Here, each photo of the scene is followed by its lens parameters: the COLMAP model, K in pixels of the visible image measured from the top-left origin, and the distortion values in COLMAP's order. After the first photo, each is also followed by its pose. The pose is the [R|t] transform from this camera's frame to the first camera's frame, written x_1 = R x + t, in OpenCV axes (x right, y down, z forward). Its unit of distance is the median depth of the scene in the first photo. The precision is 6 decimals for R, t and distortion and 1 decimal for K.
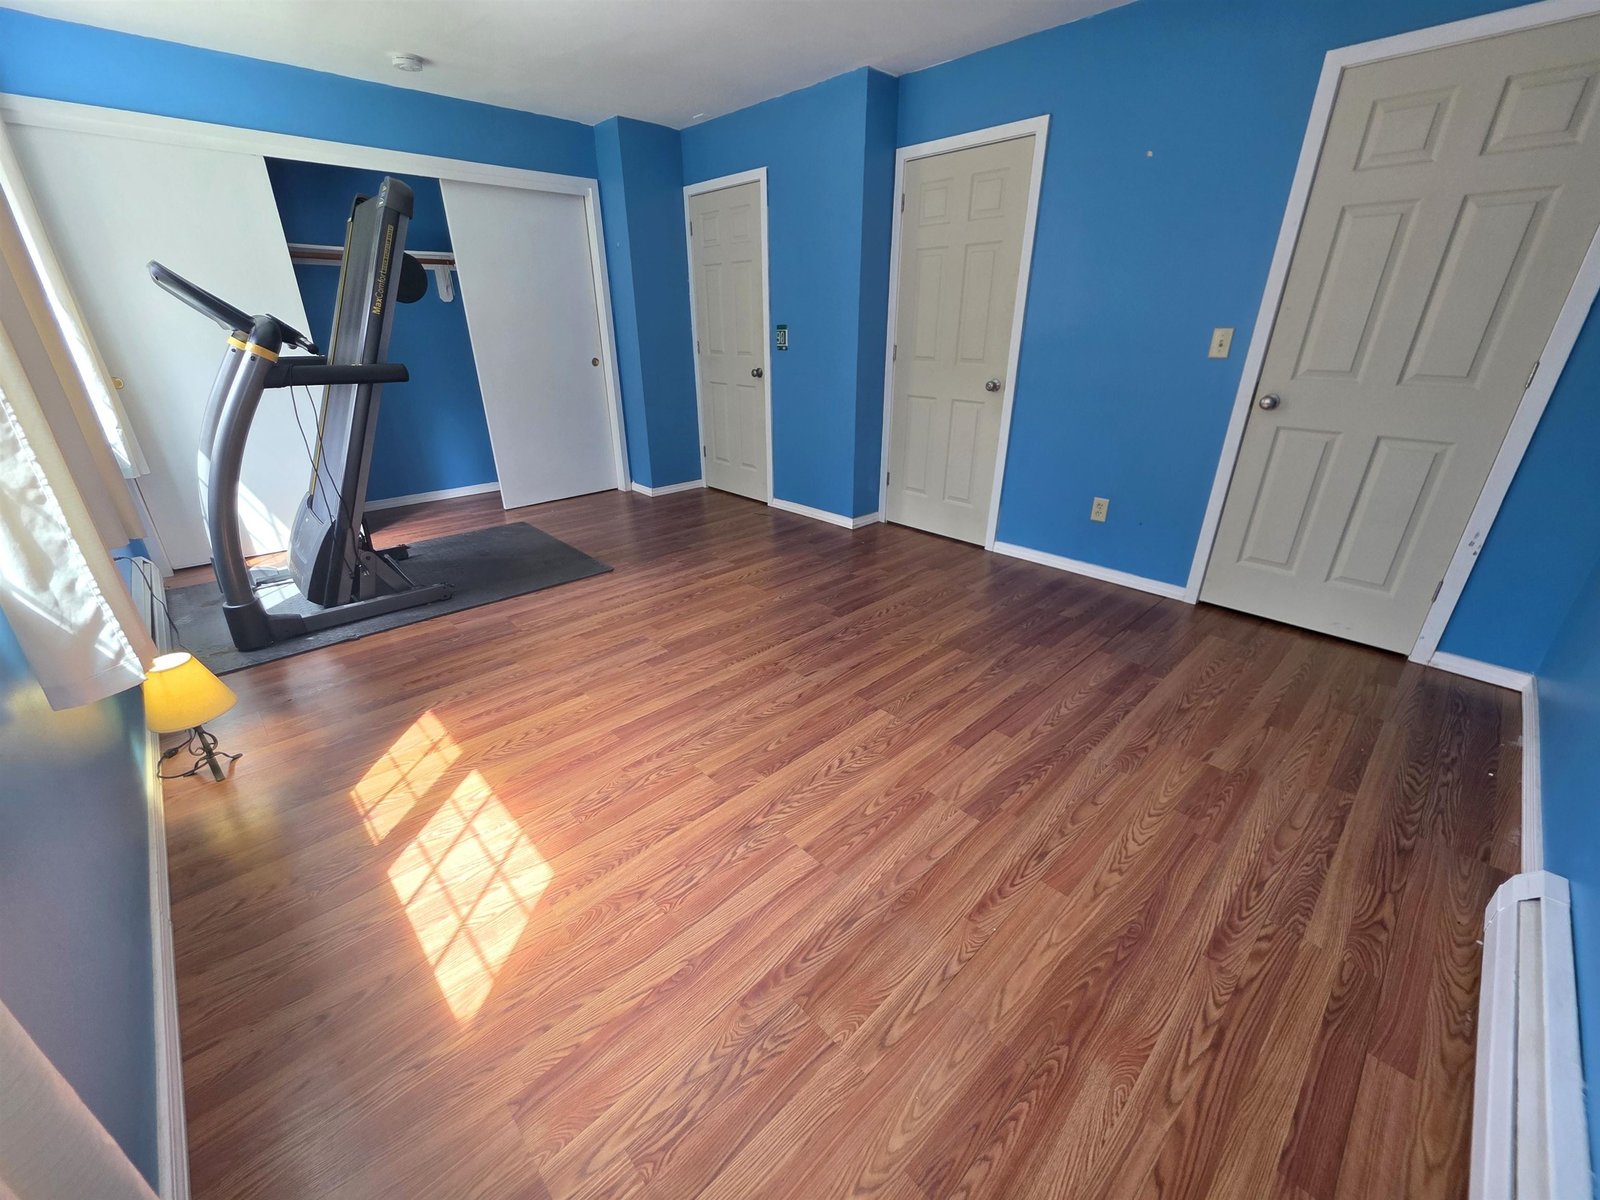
lens RADIAL K [[631.0, 0, 794.3], [0, 631.0, 592.8], [0, 0, 1]] dist [0.002873, -0.000247]
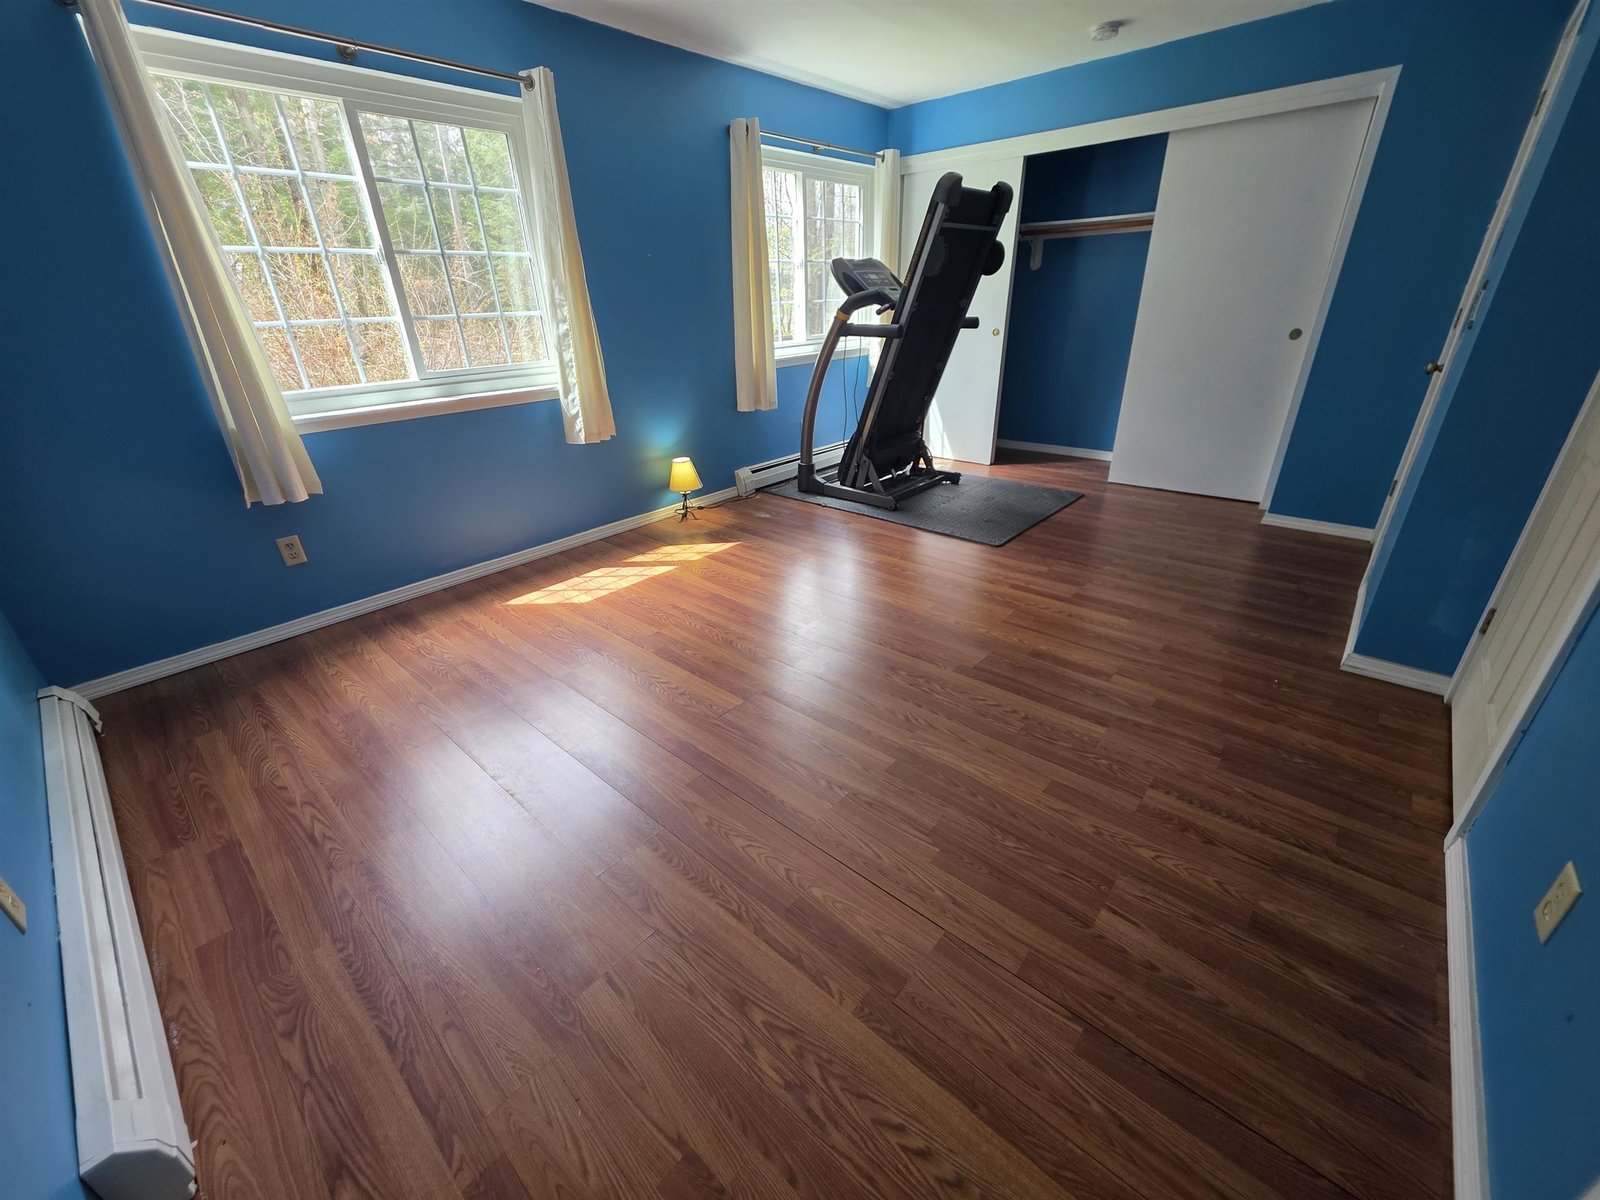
lens RADIAL K [[631.0, 0, 793.4], [0, 631.0, 593.9], [0, 0, 1]] dist [0.002873, -0.000247]
pose [[0.101259, 0.423412, -0.900260, 1.140617], [-0.367447, 0.856845, 0.361663, -0.404856], [0.924516, 0.294176, 0.242345, 0.940751]]
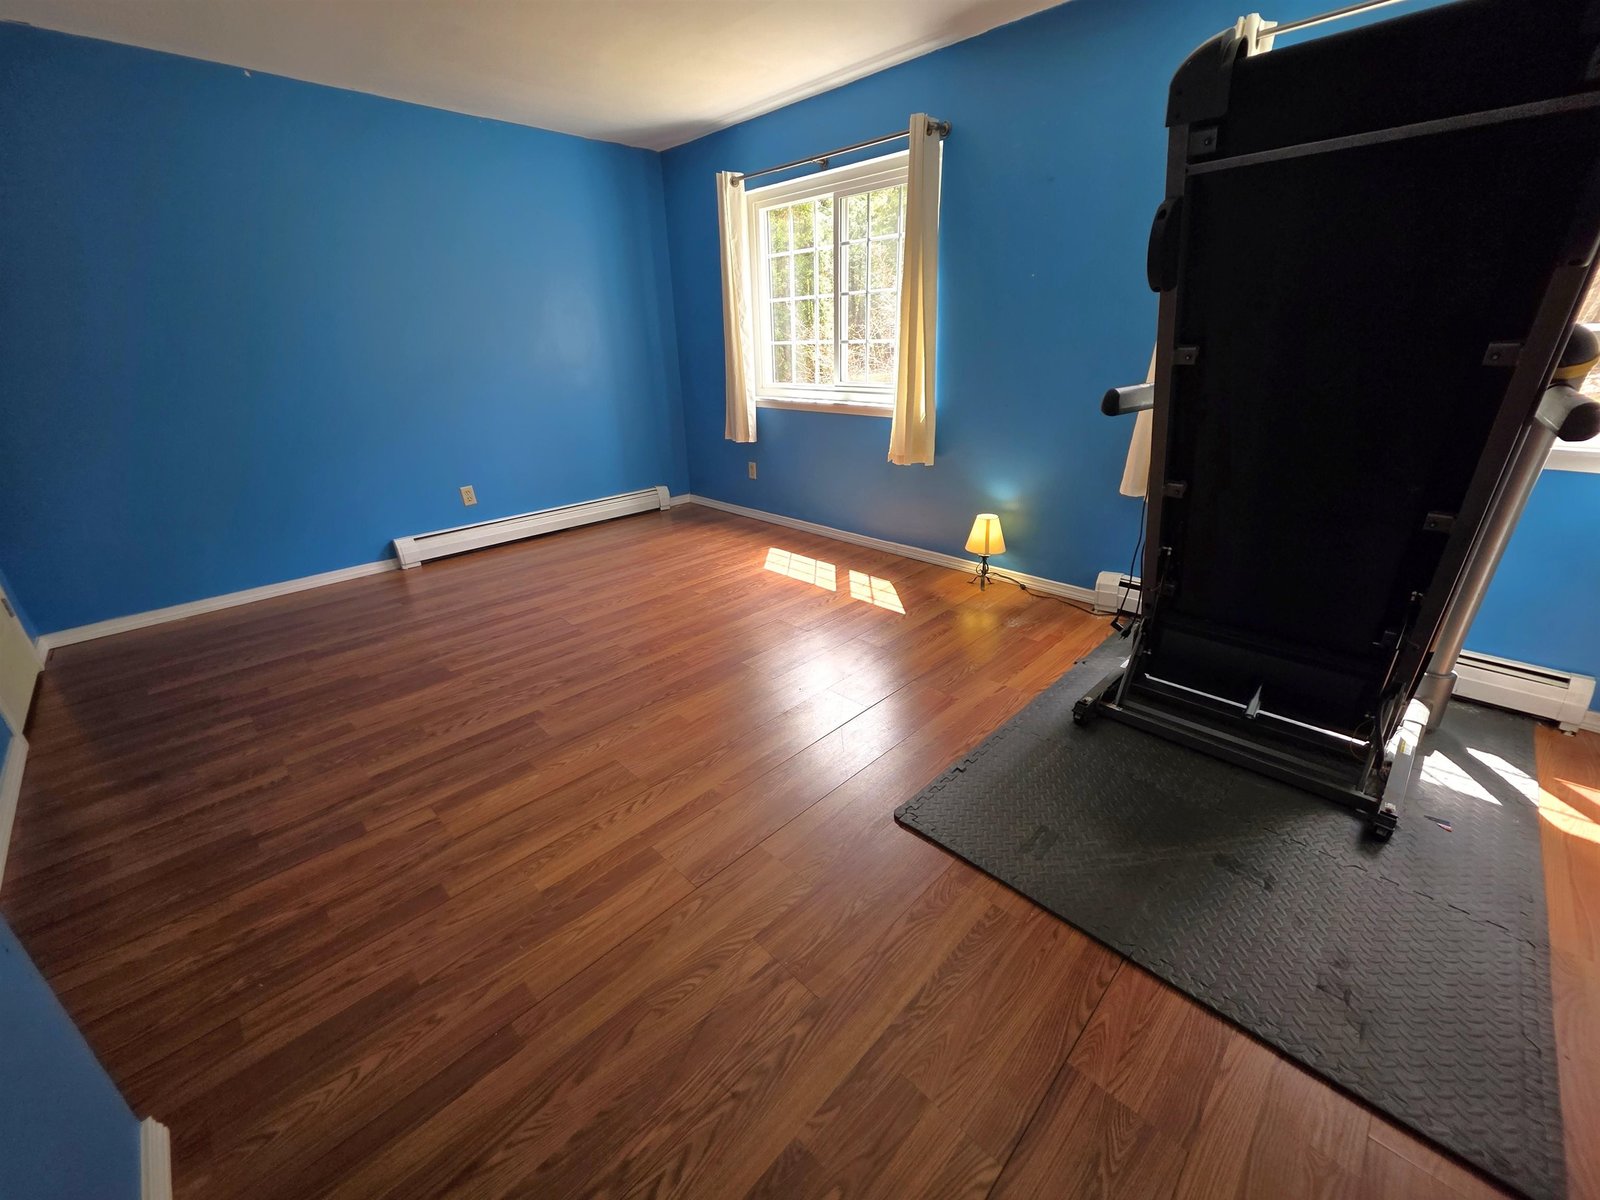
lens RADIAL K [[631.0, 0, 829.2], [0, 631.0, 624.4], [0, 0, 1]] dist [0.002873, -0.000247]
pose [[-0.997042, 0.054836, -0.053854, -0.413837], [-0.003217, 0.670296, 0.742087, -1.002972], [0.076791, 0.740065, -0.668137, 2.347473]]
